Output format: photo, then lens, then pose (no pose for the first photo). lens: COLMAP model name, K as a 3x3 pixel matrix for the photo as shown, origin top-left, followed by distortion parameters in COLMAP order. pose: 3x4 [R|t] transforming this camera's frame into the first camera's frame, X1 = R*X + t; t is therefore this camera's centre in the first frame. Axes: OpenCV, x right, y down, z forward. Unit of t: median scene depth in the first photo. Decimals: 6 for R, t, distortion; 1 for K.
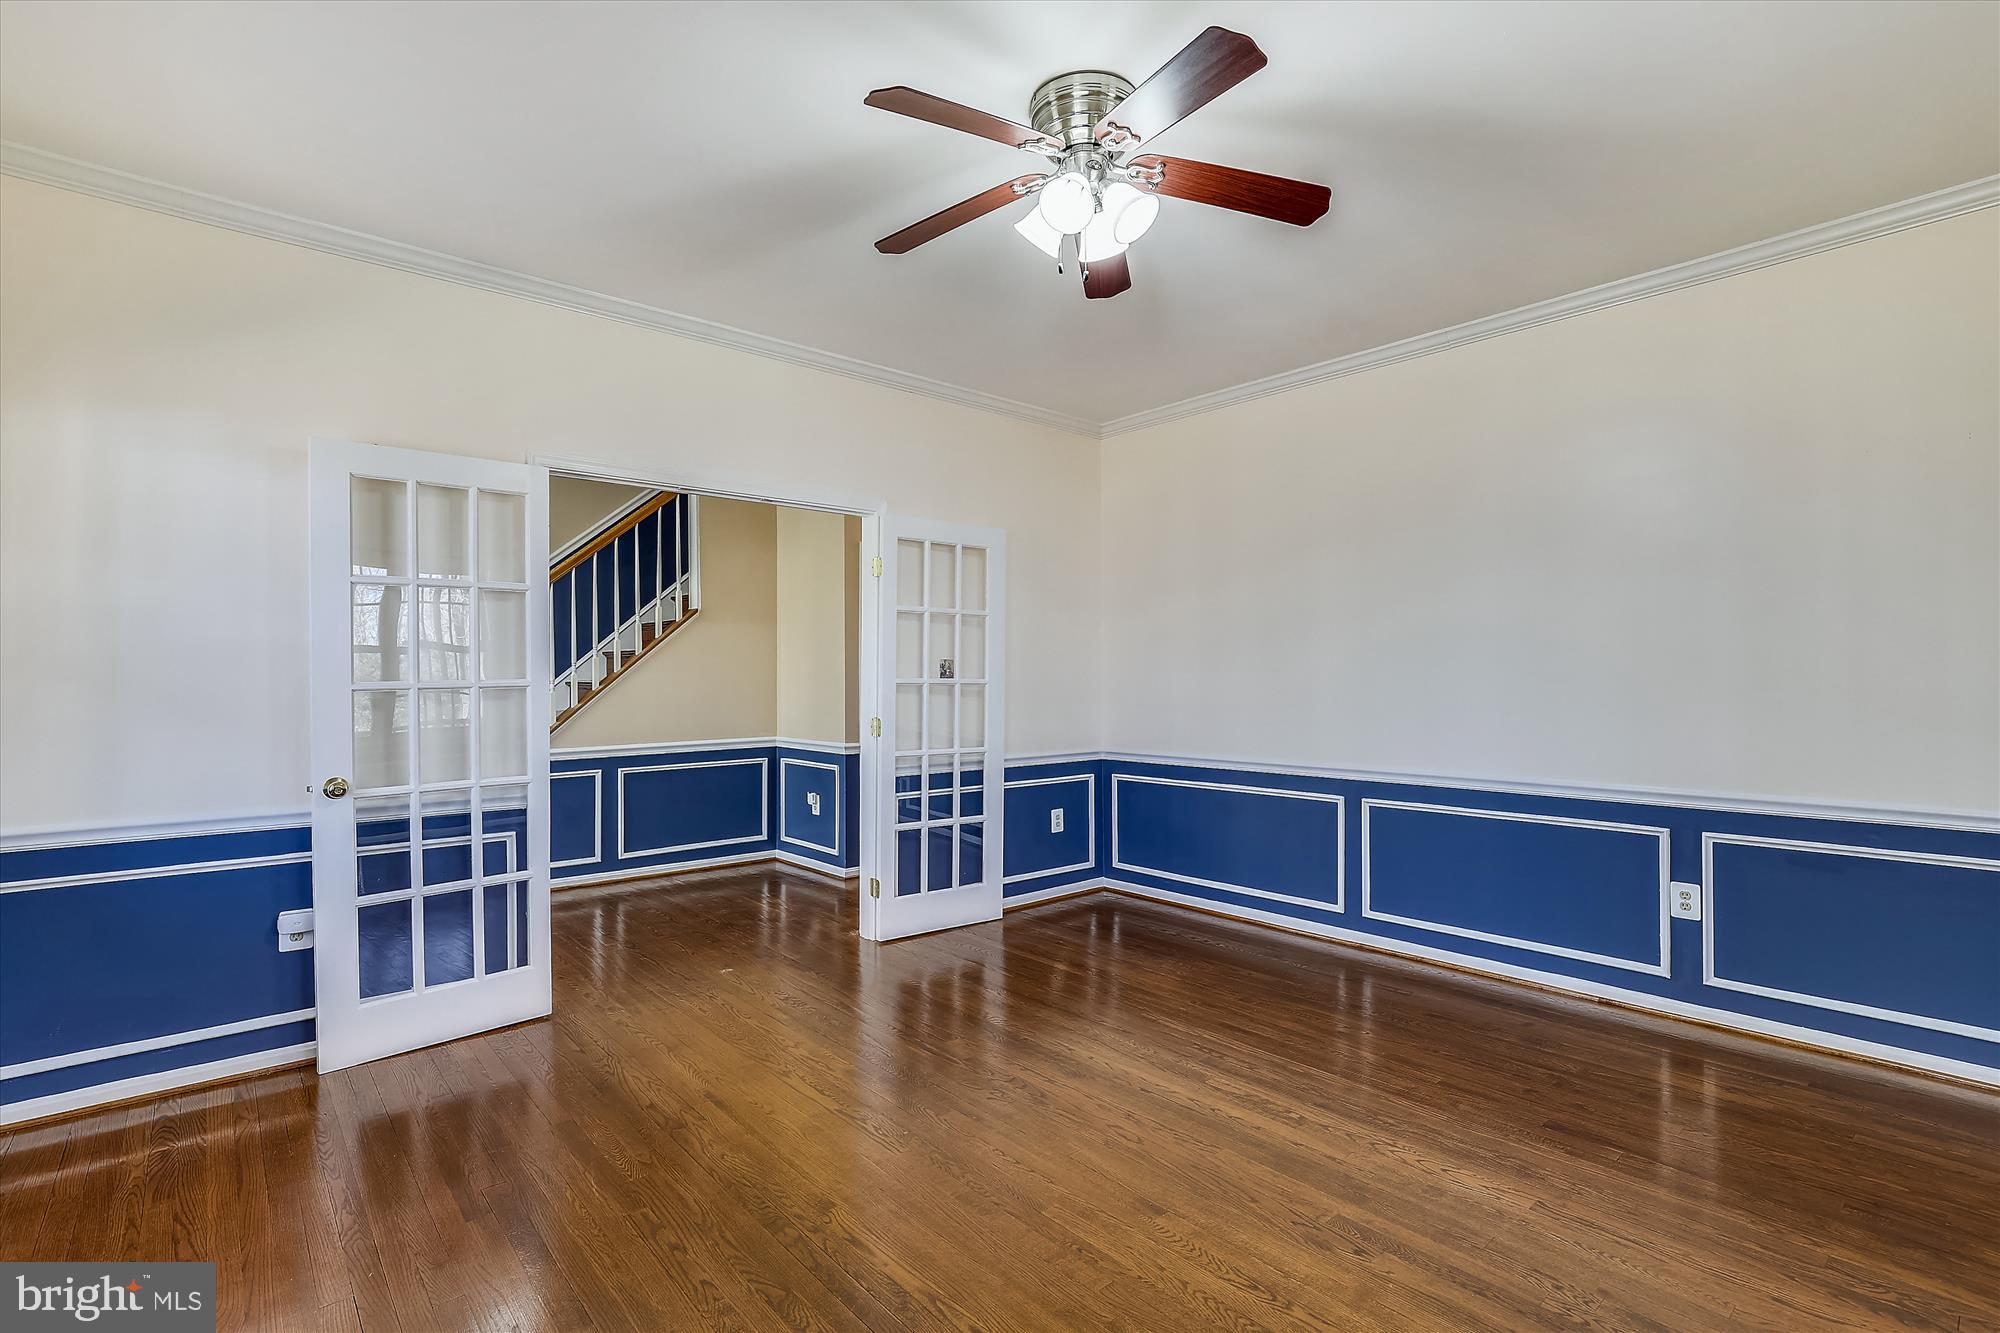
lens RADIAL K [[964.7, 0, 1000.0], [0, 964.7, 666.5], [0, 0, 1]] dist [-0.002341, -0.000247]
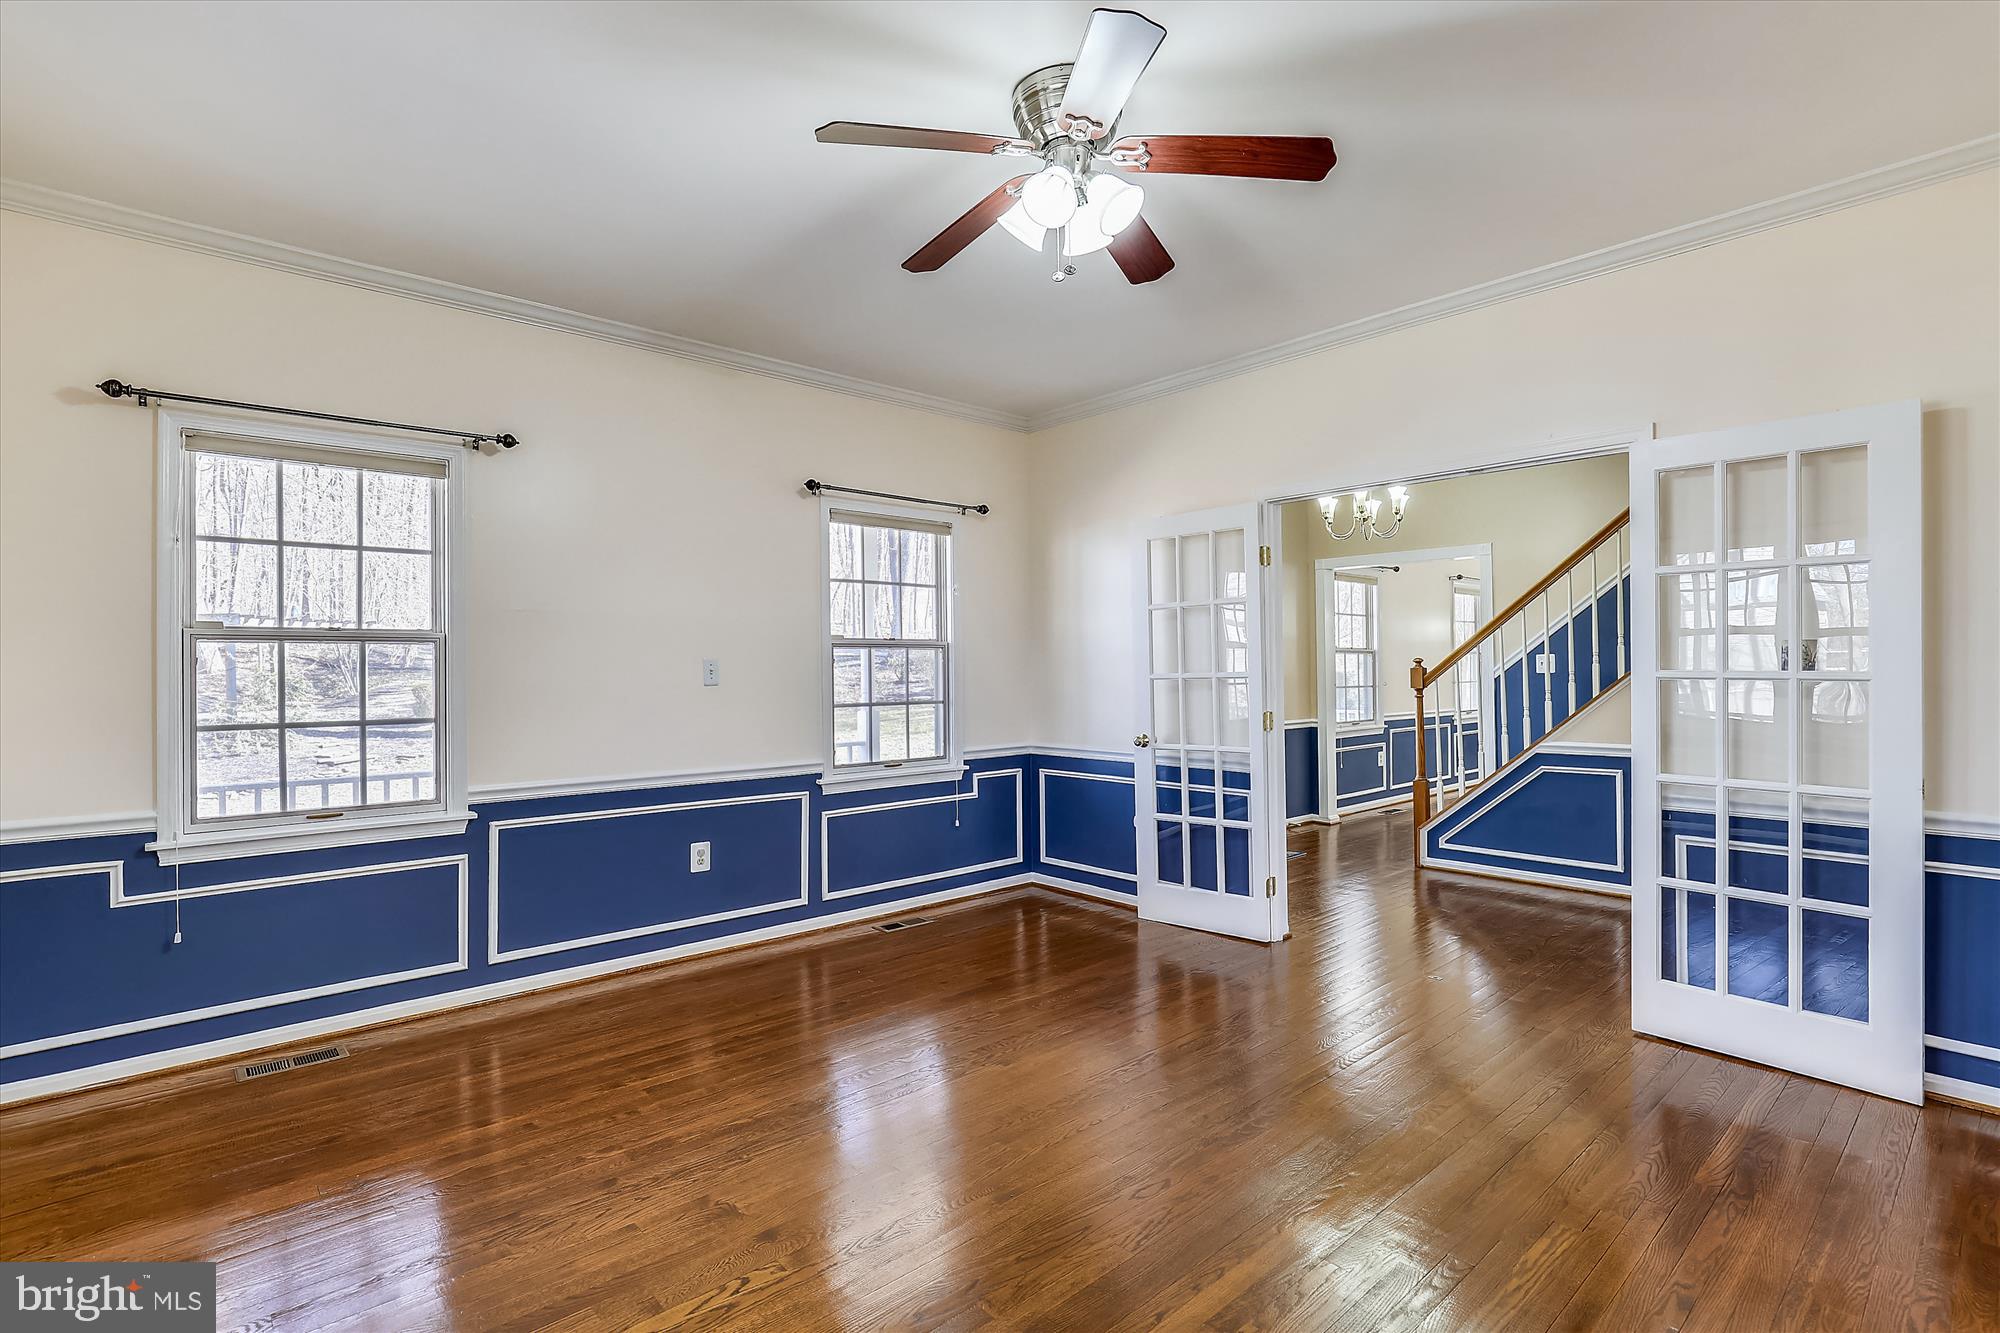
lens RADIAL K [[937.6, 0, 1002.0], [0, 937.6, 675.7], [0, 0, 1]] dist [-0.010312, -0.000466]
pose [[-0.006121, 0.003975, -0.999973, 0.865196], [0.016266, 0.999860, 0.003875, 0.009478], [0.999849, -0.016242, -0.006185, 0.791532]]
